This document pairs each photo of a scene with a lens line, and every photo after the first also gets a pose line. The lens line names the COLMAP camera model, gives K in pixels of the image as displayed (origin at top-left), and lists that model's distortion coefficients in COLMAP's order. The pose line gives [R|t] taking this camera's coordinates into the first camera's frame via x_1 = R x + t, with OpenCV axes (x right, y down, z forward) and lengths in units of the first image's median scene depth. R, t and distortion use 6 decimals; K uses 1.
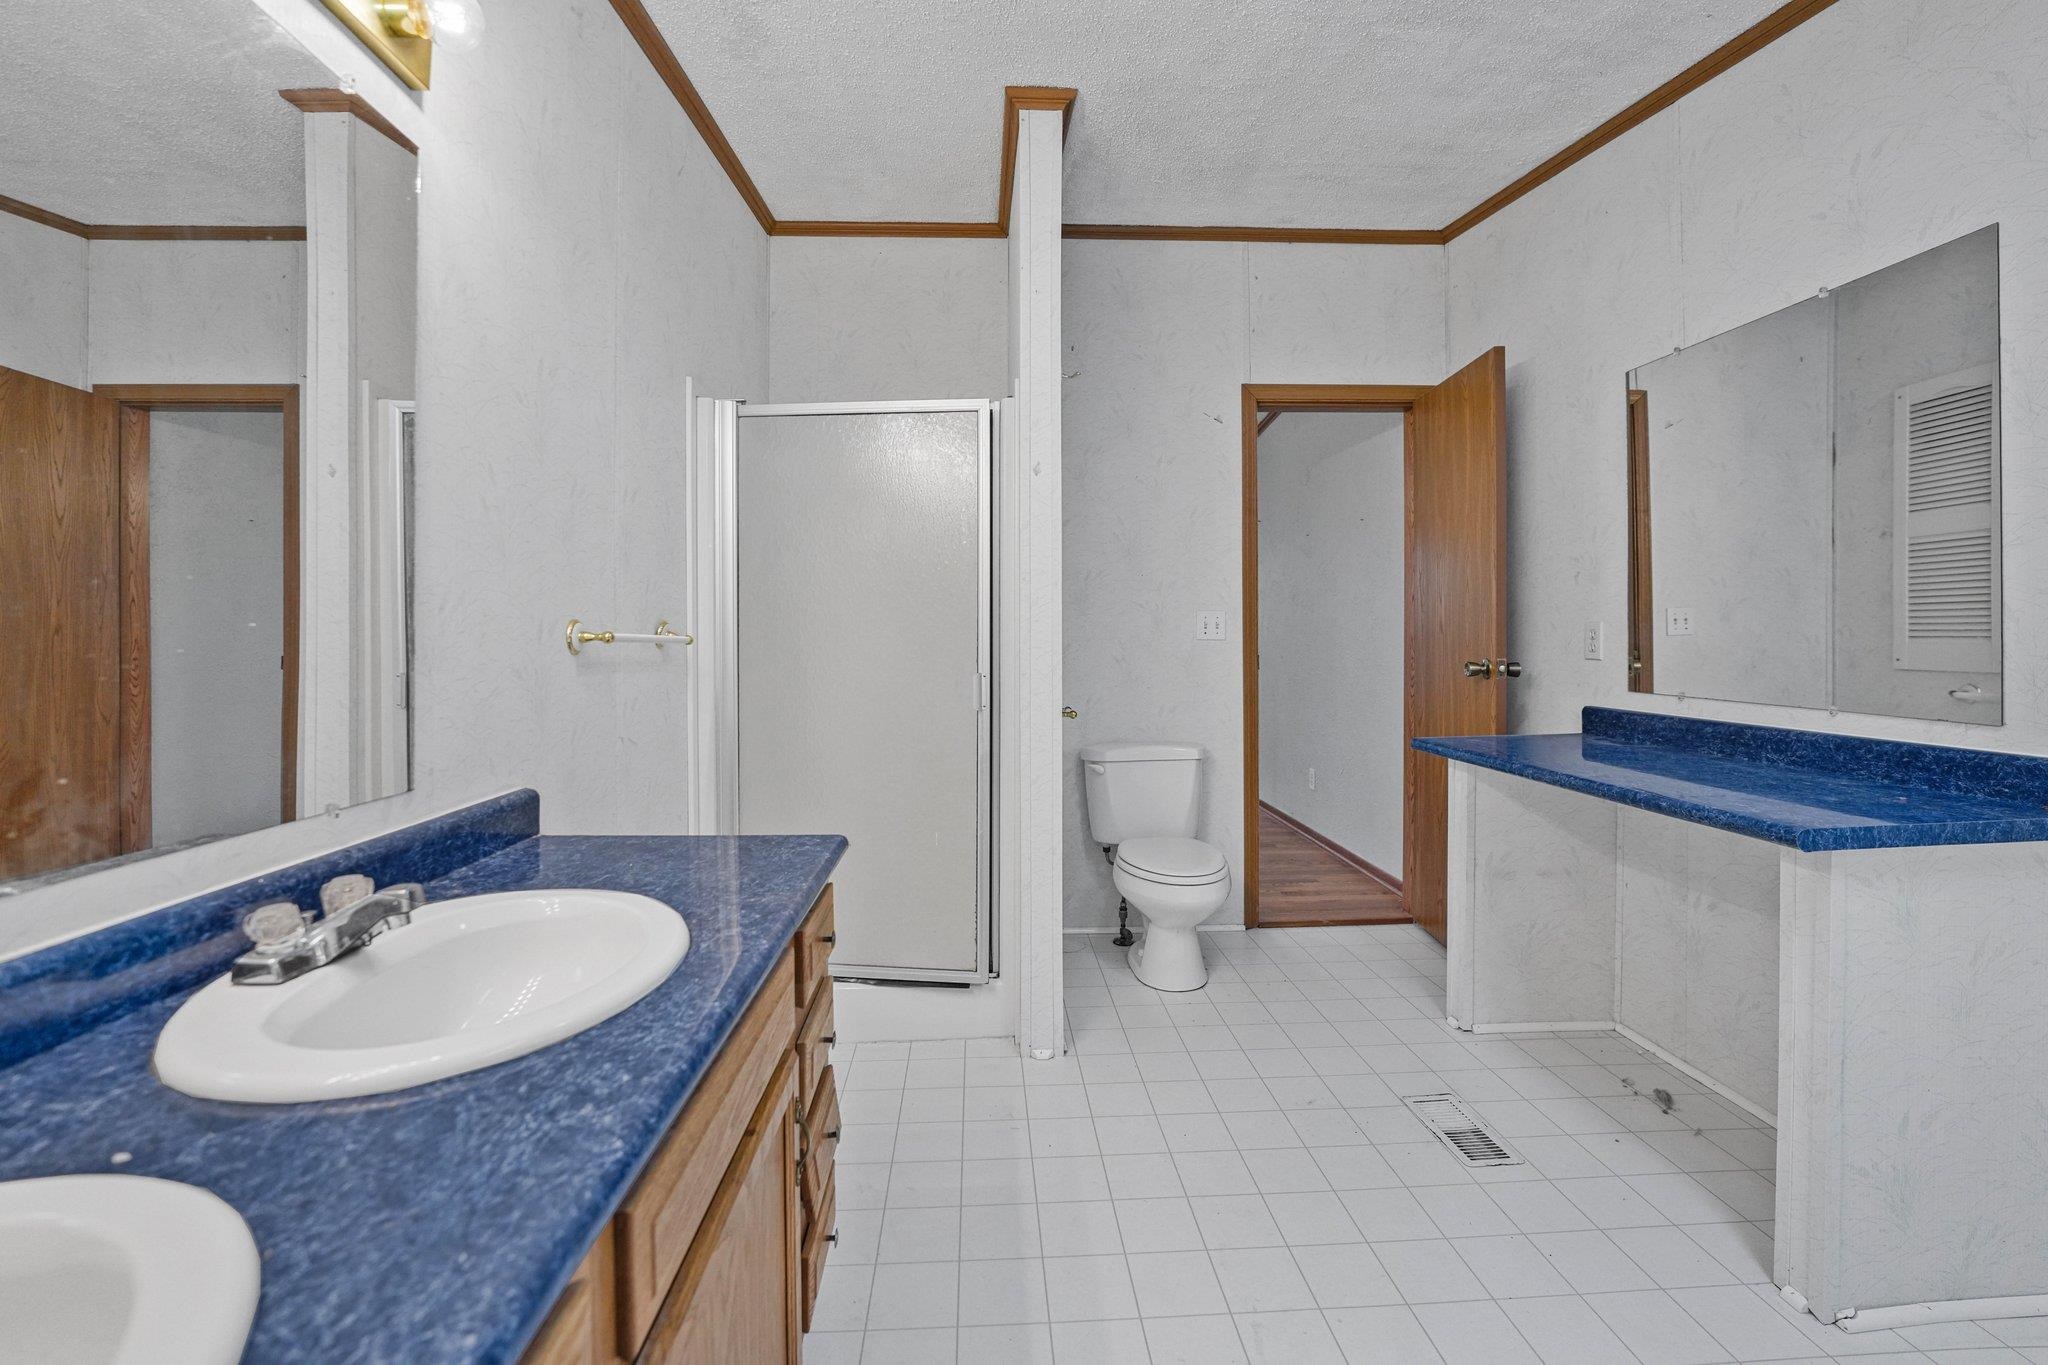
lens RADIAL K [[843.2, 0, 1017.8], [0, 843.2, 639.5], [0, 0, 1]] dist [-0.025206, -0.000284]
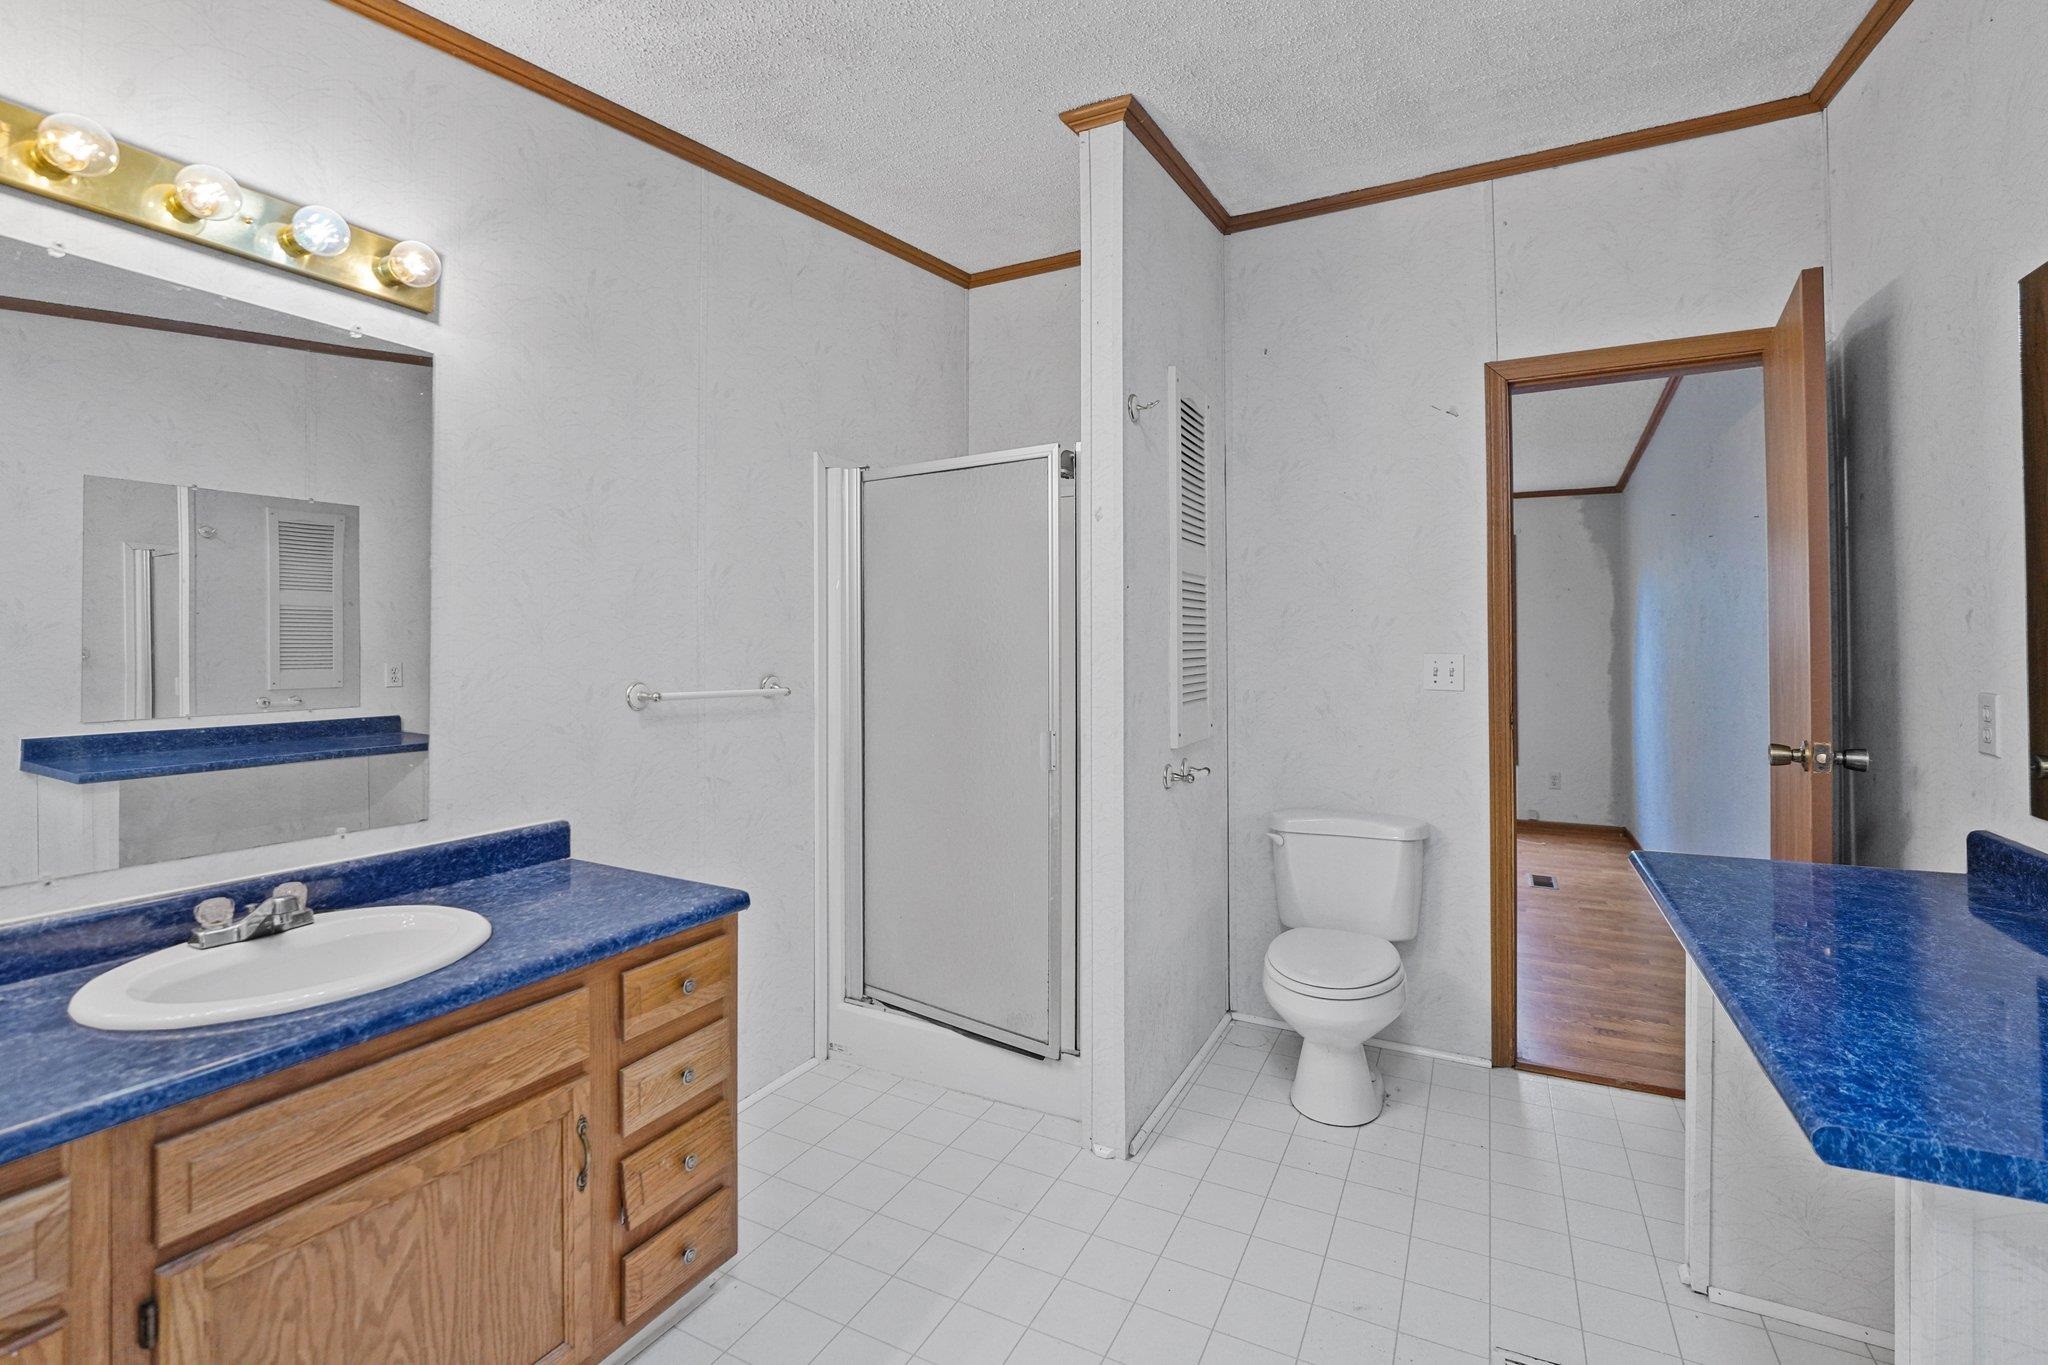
lens RADIAL K [[903.2, 0, 1026.6], [0, 903.2, 632.0], [0, 0, 1]] dist [-0.020570, 0.001341]
pose [[0.869466, -0.001023, -0.493993, 0.429940], [-0.005738, 0.999909, -0.012169, -0.058604], [0.493960, 0.013415, 0.869381, 0.096634]]
